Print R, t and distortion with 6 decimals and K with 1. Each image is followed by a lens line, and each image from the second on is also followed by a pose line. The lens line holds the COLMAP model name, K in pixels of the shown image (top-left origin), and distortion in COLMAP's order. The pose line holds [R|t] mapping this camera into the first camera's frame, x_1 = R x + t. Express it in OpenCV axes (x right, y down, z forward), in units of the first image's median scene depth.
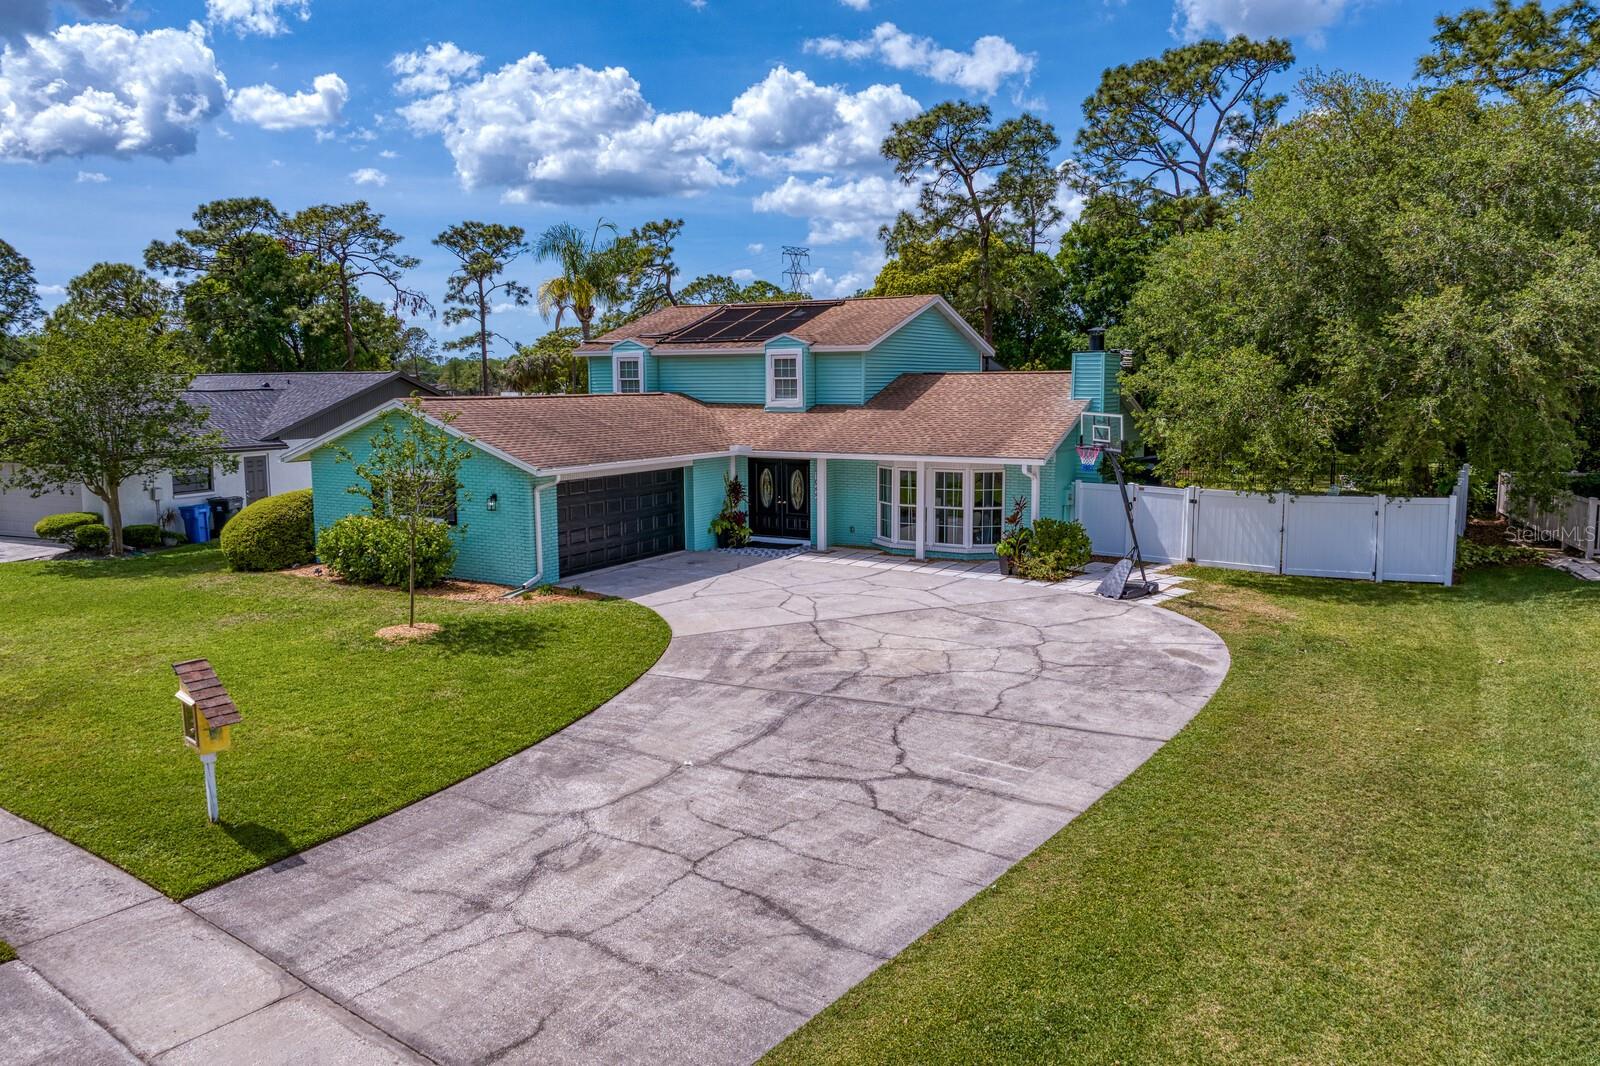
lens RADIAL K [[1129.3, 0, 808.7], [0, 1129.3, 510.8], [0, 0, 1]] dist [-0.043530, 0.006618]
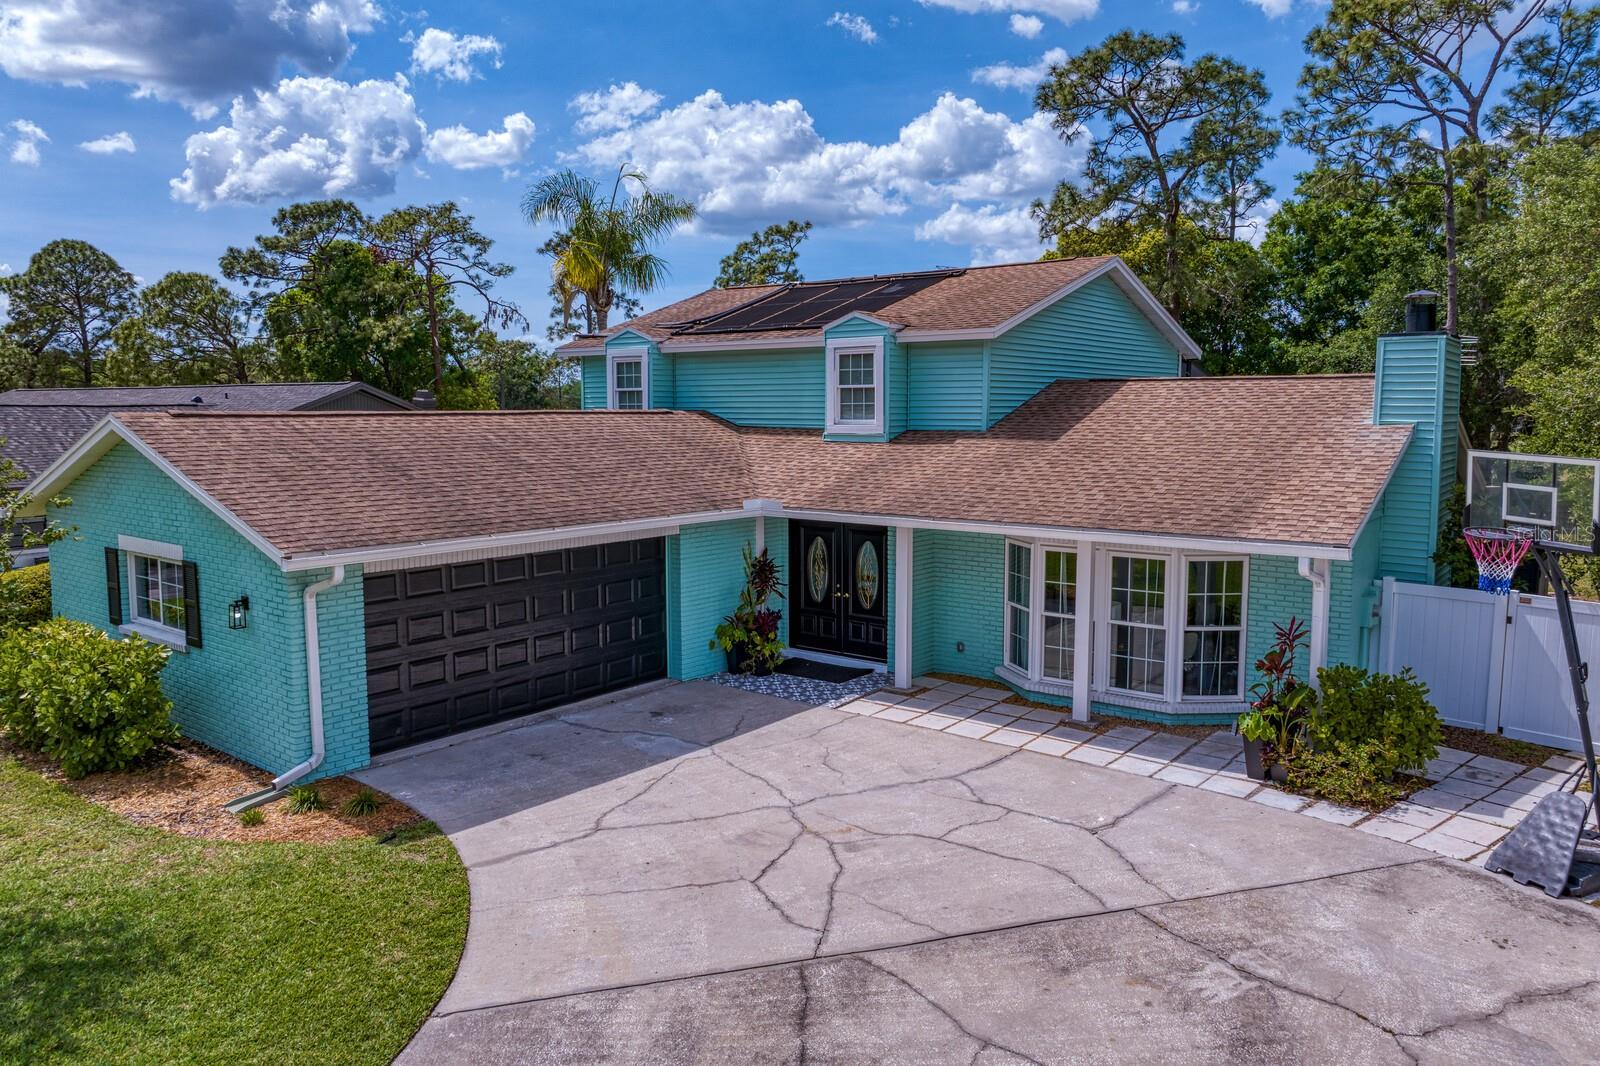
lens RADIAL K [[1129.3, 0, 808.7], [0, 1129.3, 510.8], [0, 0, 1]] dist [-0.043530, 0.006618]
pose [[0.990286, 0.016922, -0.138009, 0.038412], [-0.020232, 0.999540, -0.022615, -0.036929], [0.137563, 0.025188, 0.990173, 0.402553]]
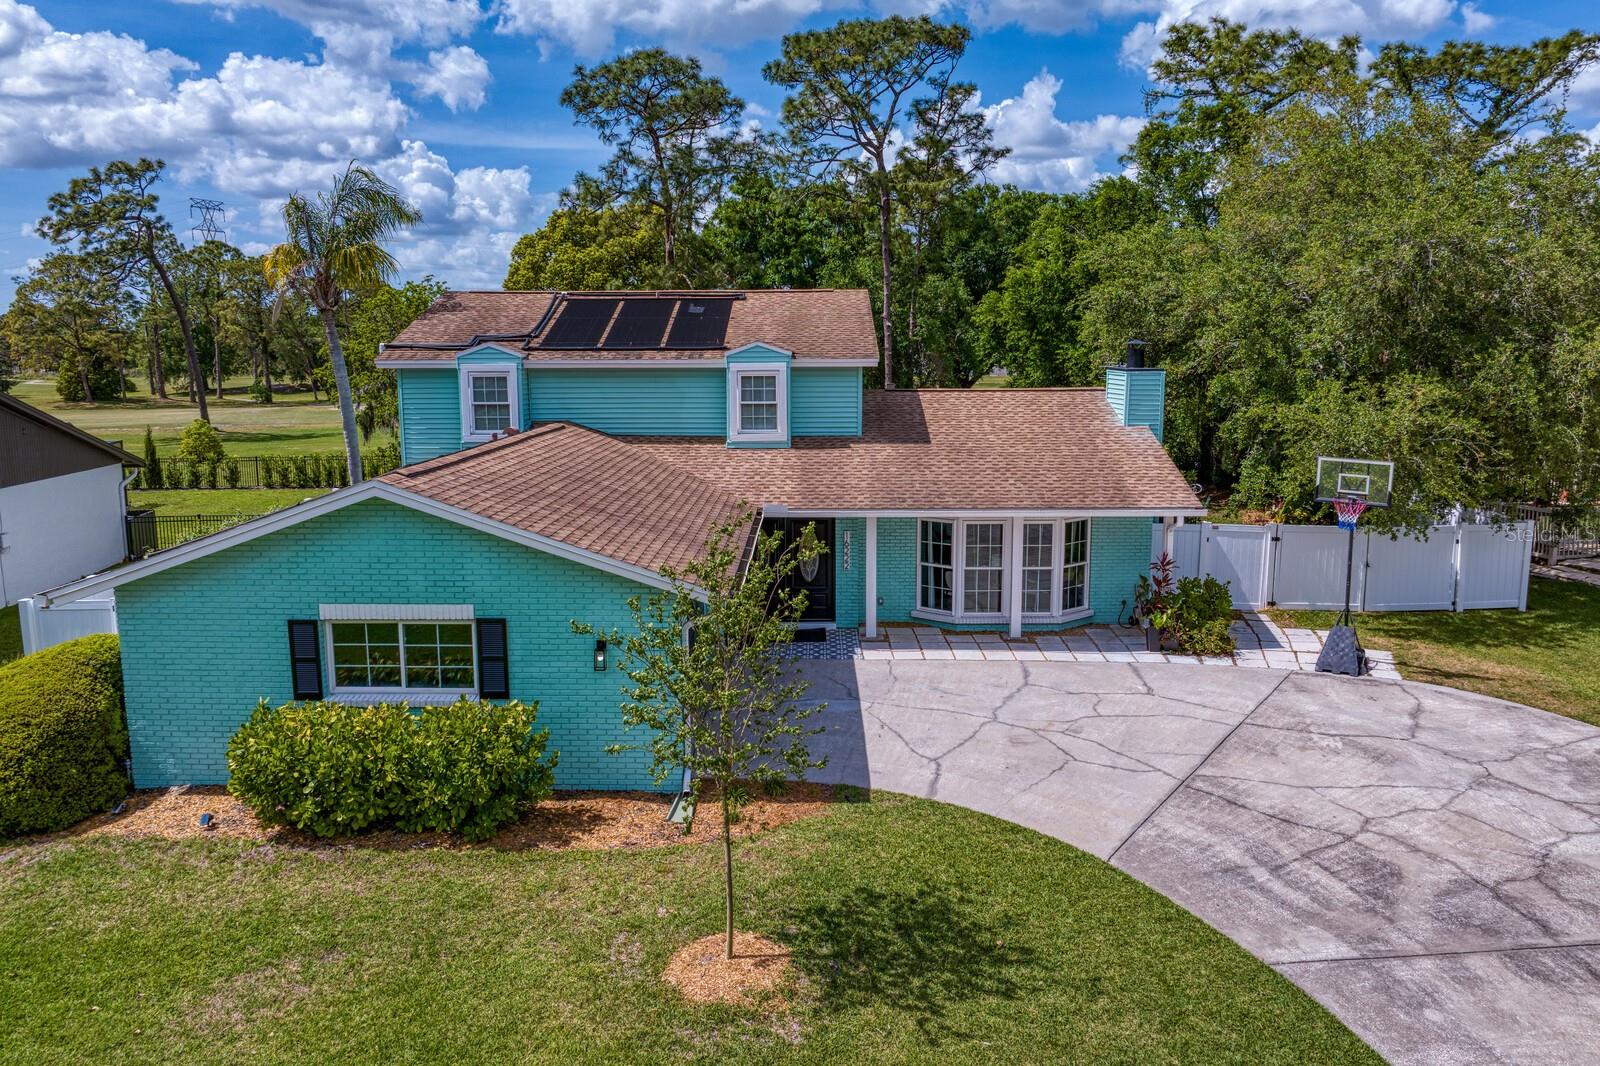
lens RADIAL K [[1129.3, 0, 808.7], [0, 1129.3, 510.8], [0, 0, 1]] dist [-0.043530, 0.006618]
pose [[0.869644, -0.069121, 0.488817, -0.357311], [0.055728, 0.997566, 0.041915, -0.076288], [-0.490524, -0.009210, 0.871379, 0.343814]]
